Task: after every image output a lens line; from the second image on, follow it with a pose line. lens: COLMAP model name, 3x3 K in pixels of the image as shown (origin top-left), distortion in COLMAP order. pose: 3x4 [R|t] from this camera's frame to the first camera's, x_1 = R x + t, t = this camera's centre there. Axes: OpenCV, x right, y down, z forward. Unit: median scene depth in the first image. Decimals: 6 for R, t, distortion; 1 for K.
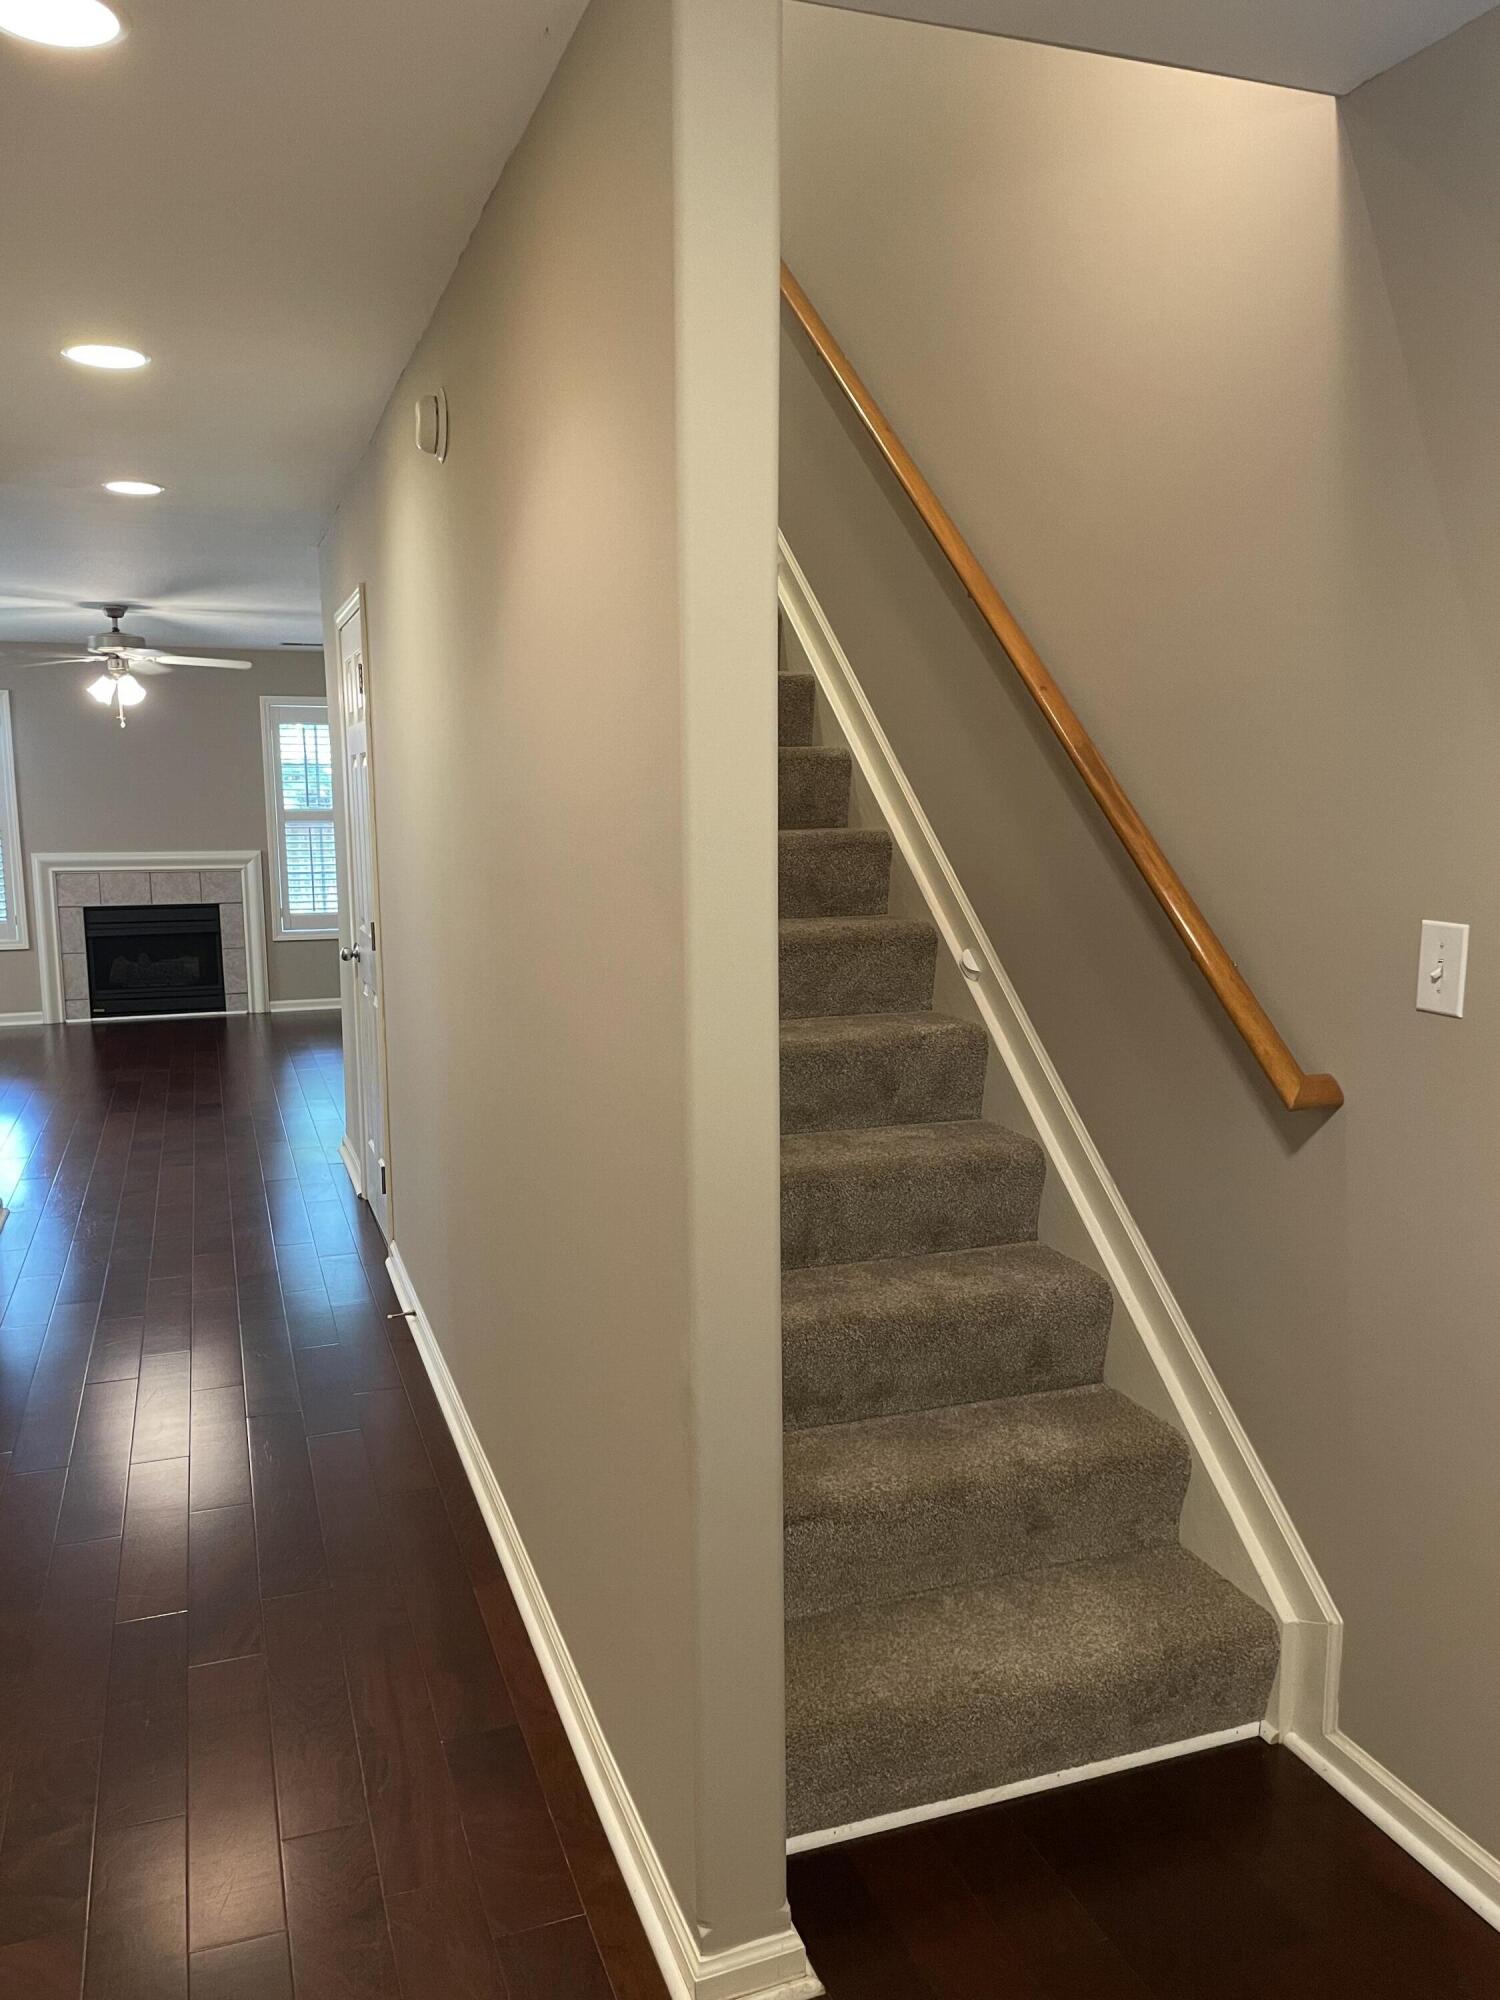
lens RADIAL K [[1505.0, 0, 743.4], [0, 1505.0, 1015.2], [0, 0, 1]] dist [0.068394, -0.092318]
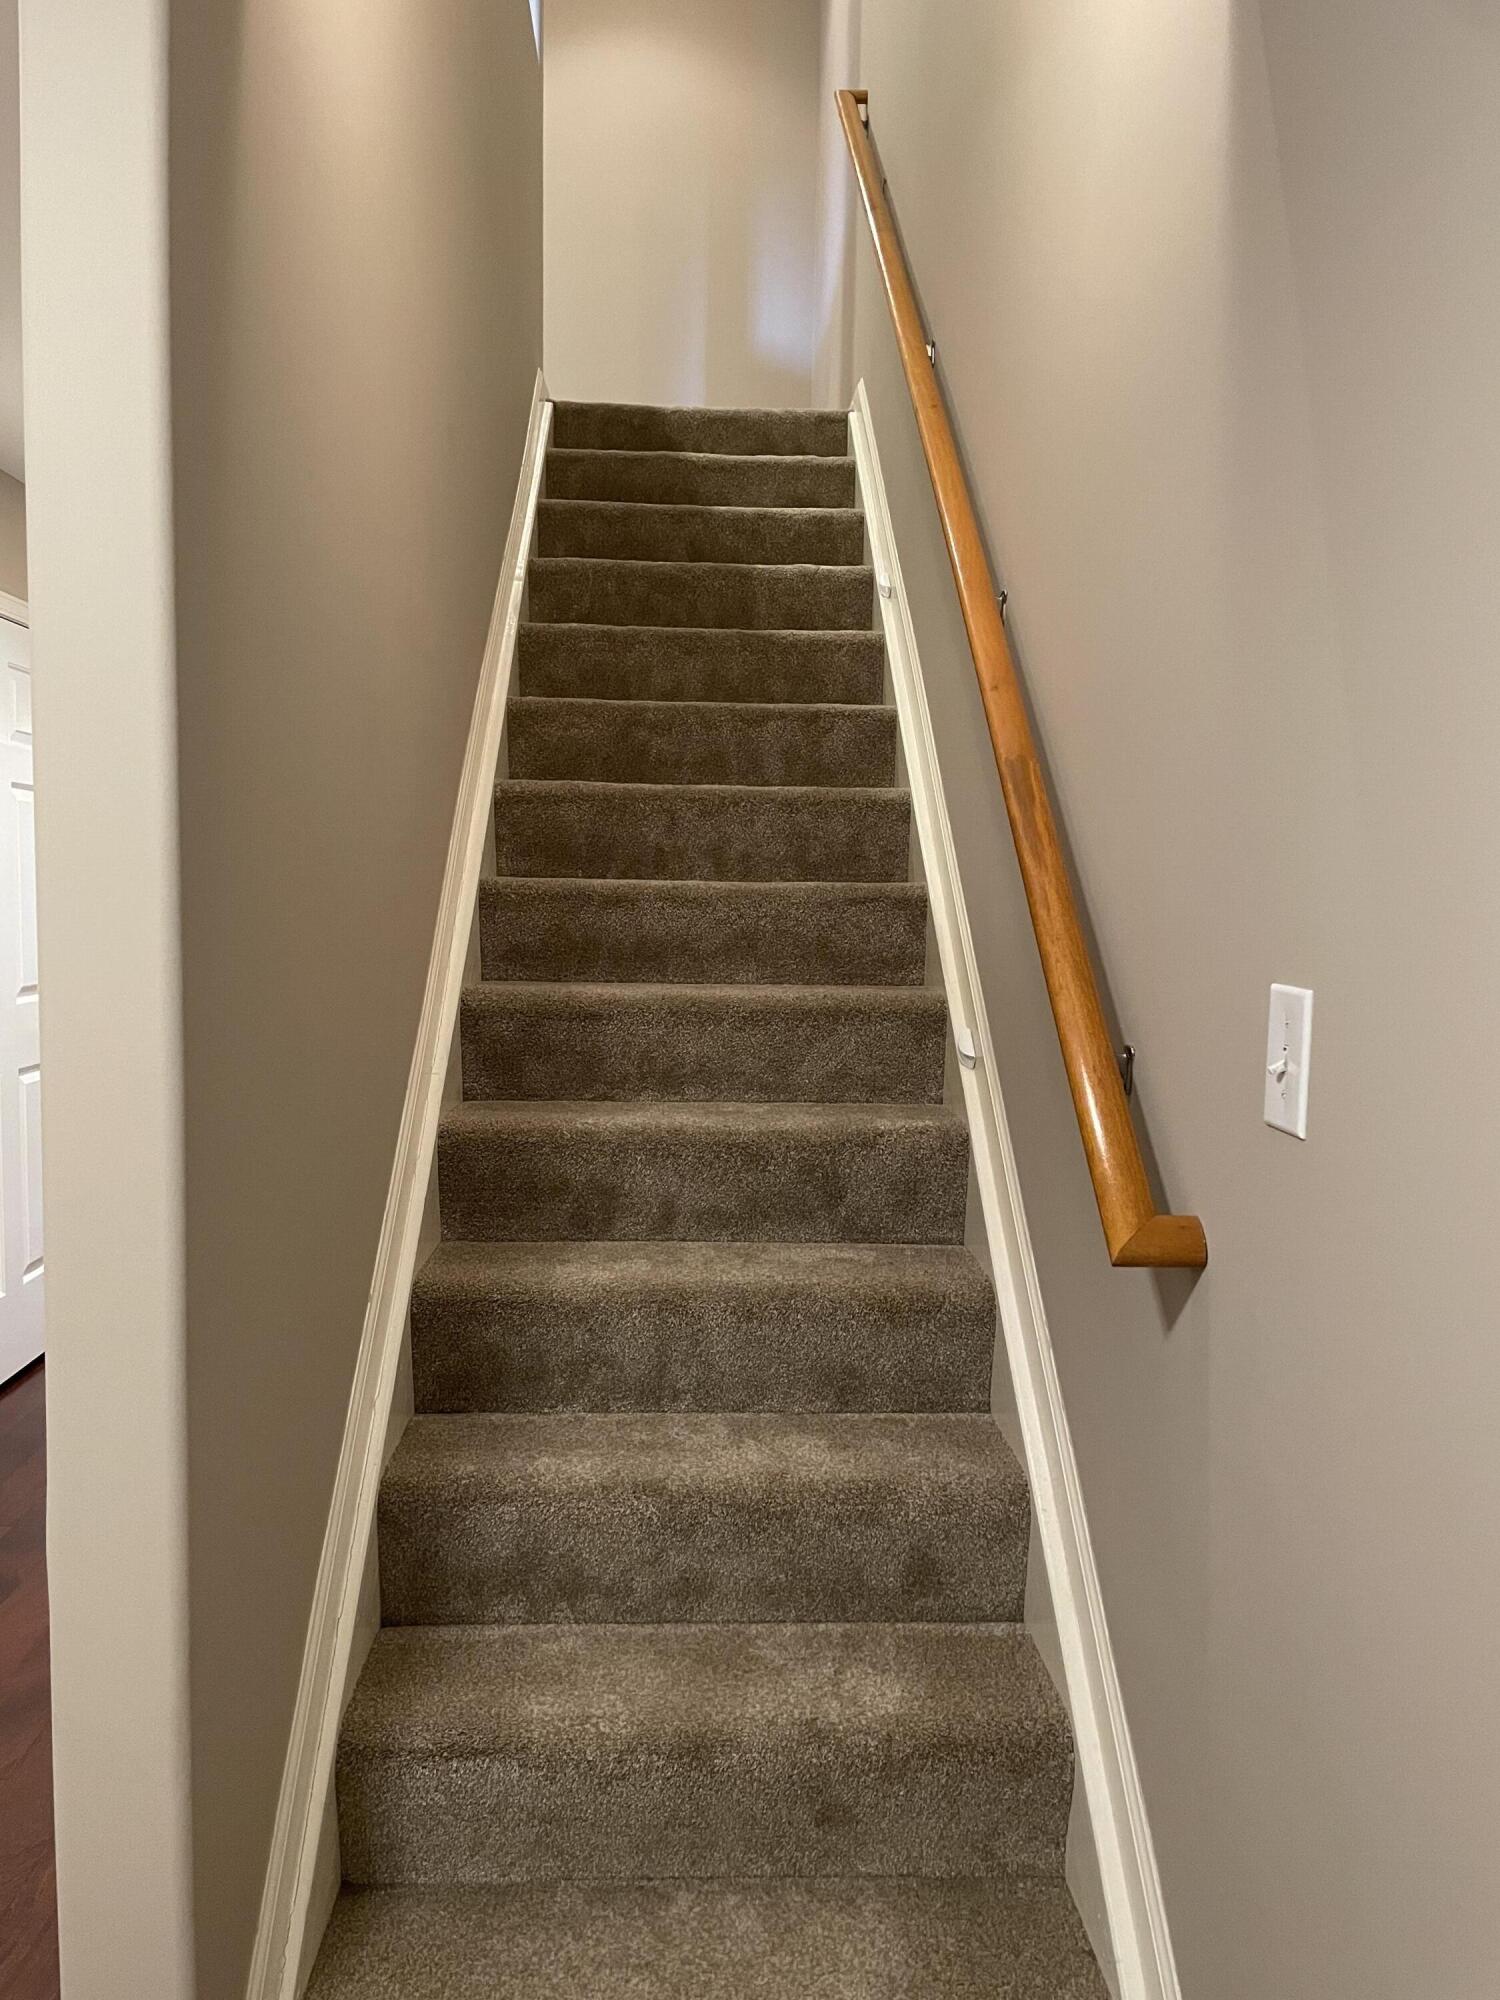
lens RADIAL K [[1505.0, 0, 743.4], [0, 1505.0, 1015.2], [0, 0, 1]] dist [0.068394, -0.092318]
pose [[0.955332, 0.046826, -0.291802, 0.318812], [-0.065760, 0.996296, -0.055414, 0.001019], [0.288127, 0.072127, 0.954872, 0.250352]]
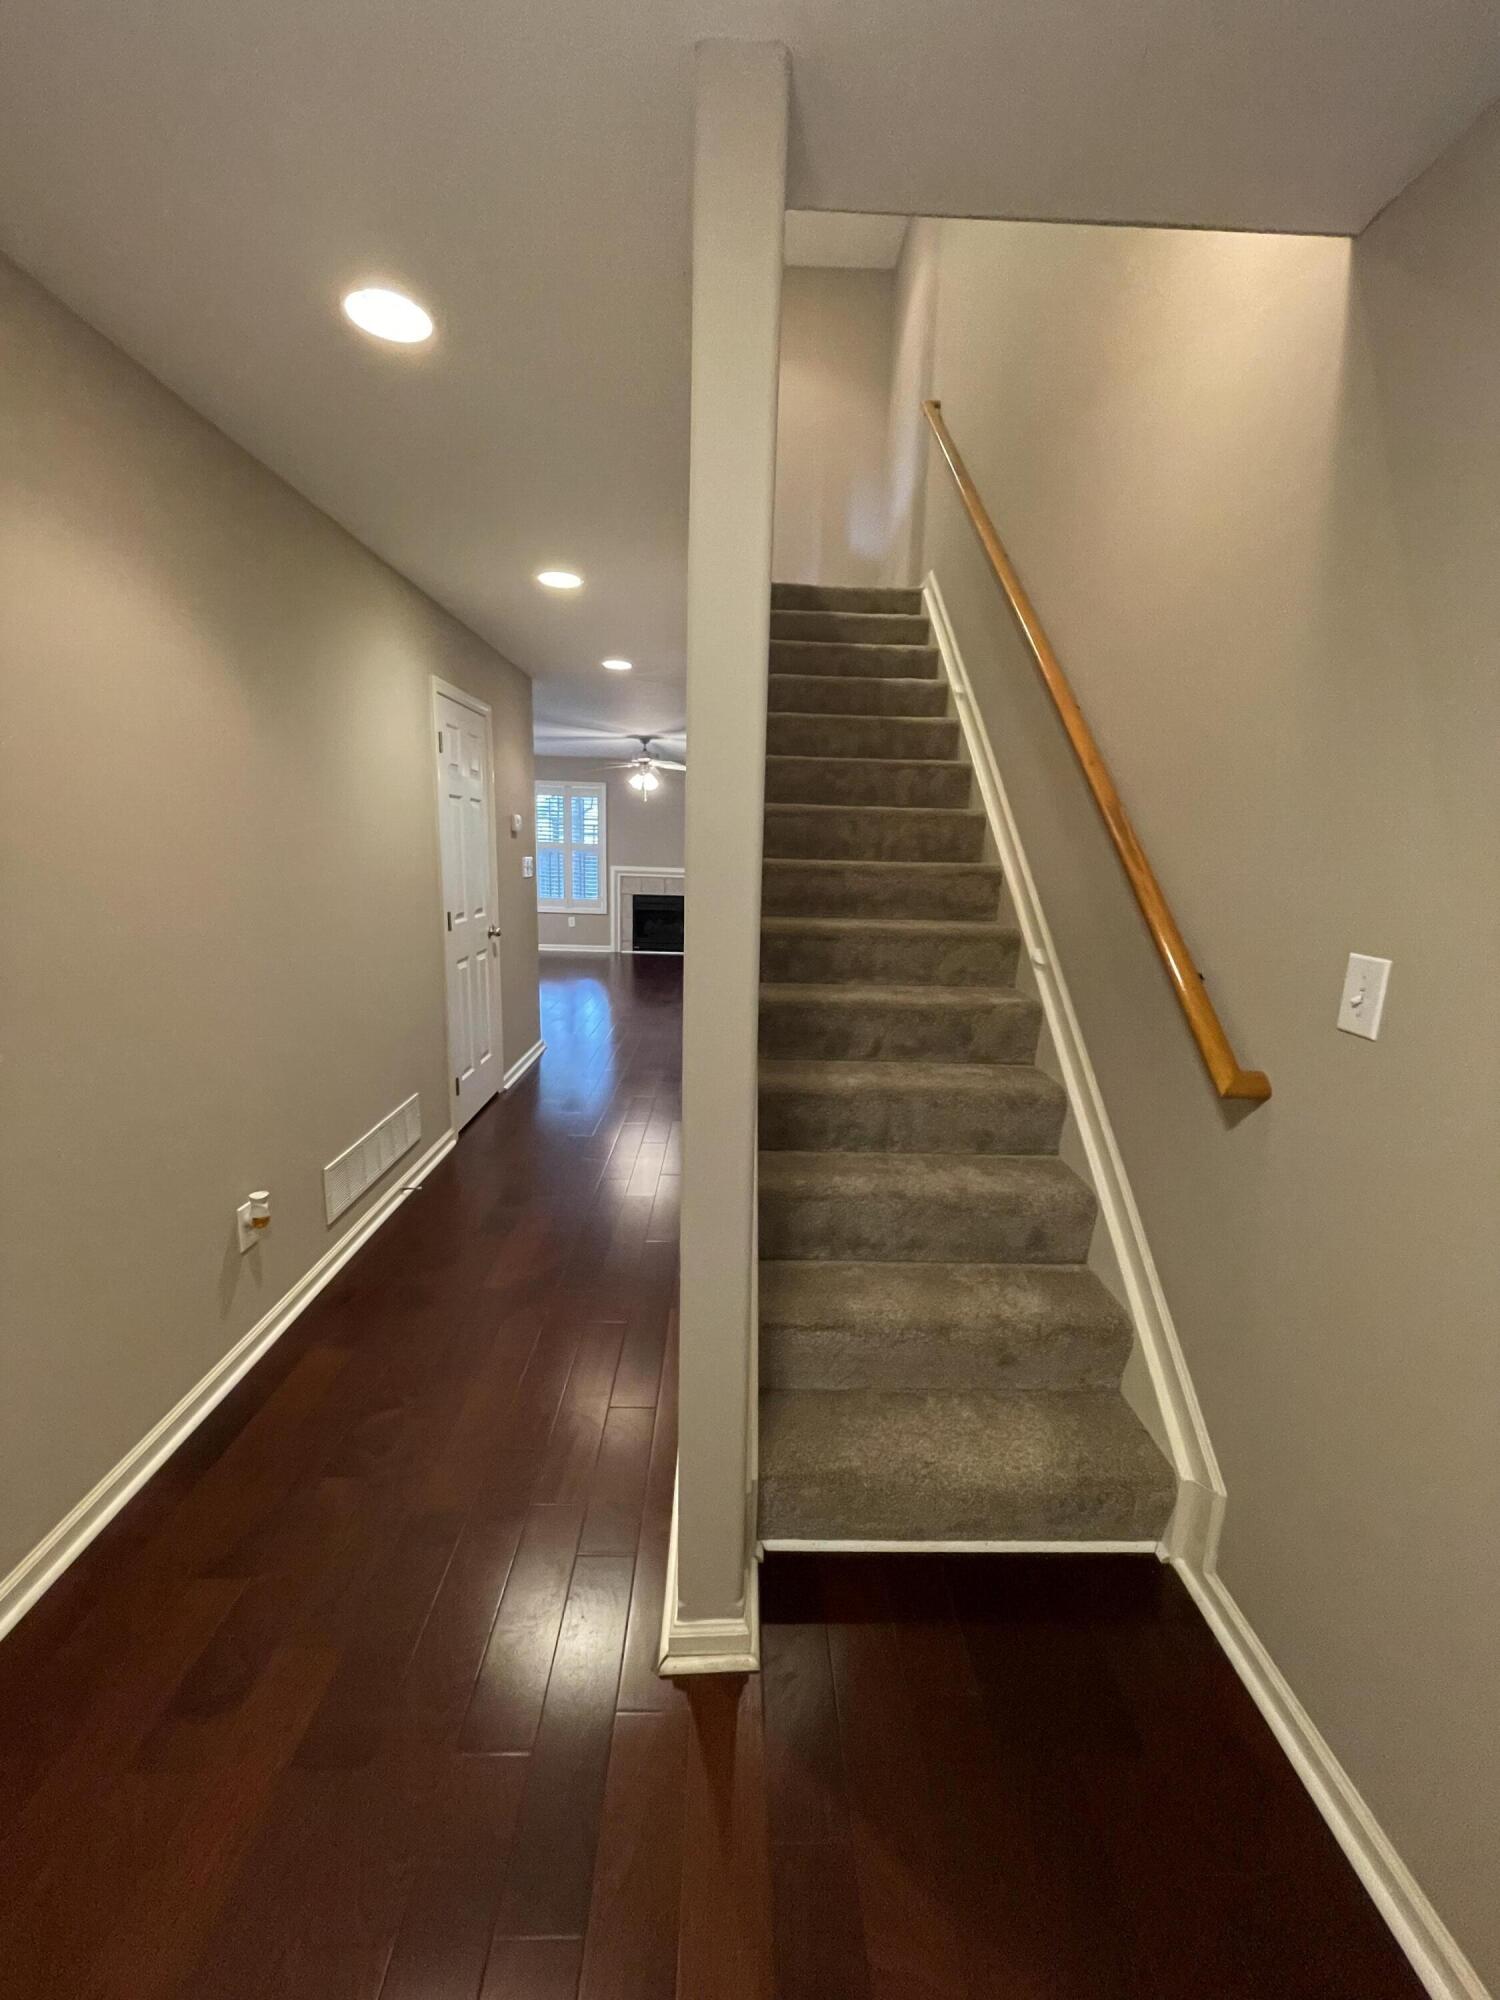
lens RADIAL K [[806.0, 0, 750.0], [0, 806.0, 1000.0], [0, 0, 1]] dist [-0.010437, -0.000084]
pose [[0.947792, 0.092622, -0.305143, 0.151742], [-0.079579, 0.995314, 0.054937, -0.017763], [0.308801, -0.027786, 0.950721, 0.209810]]
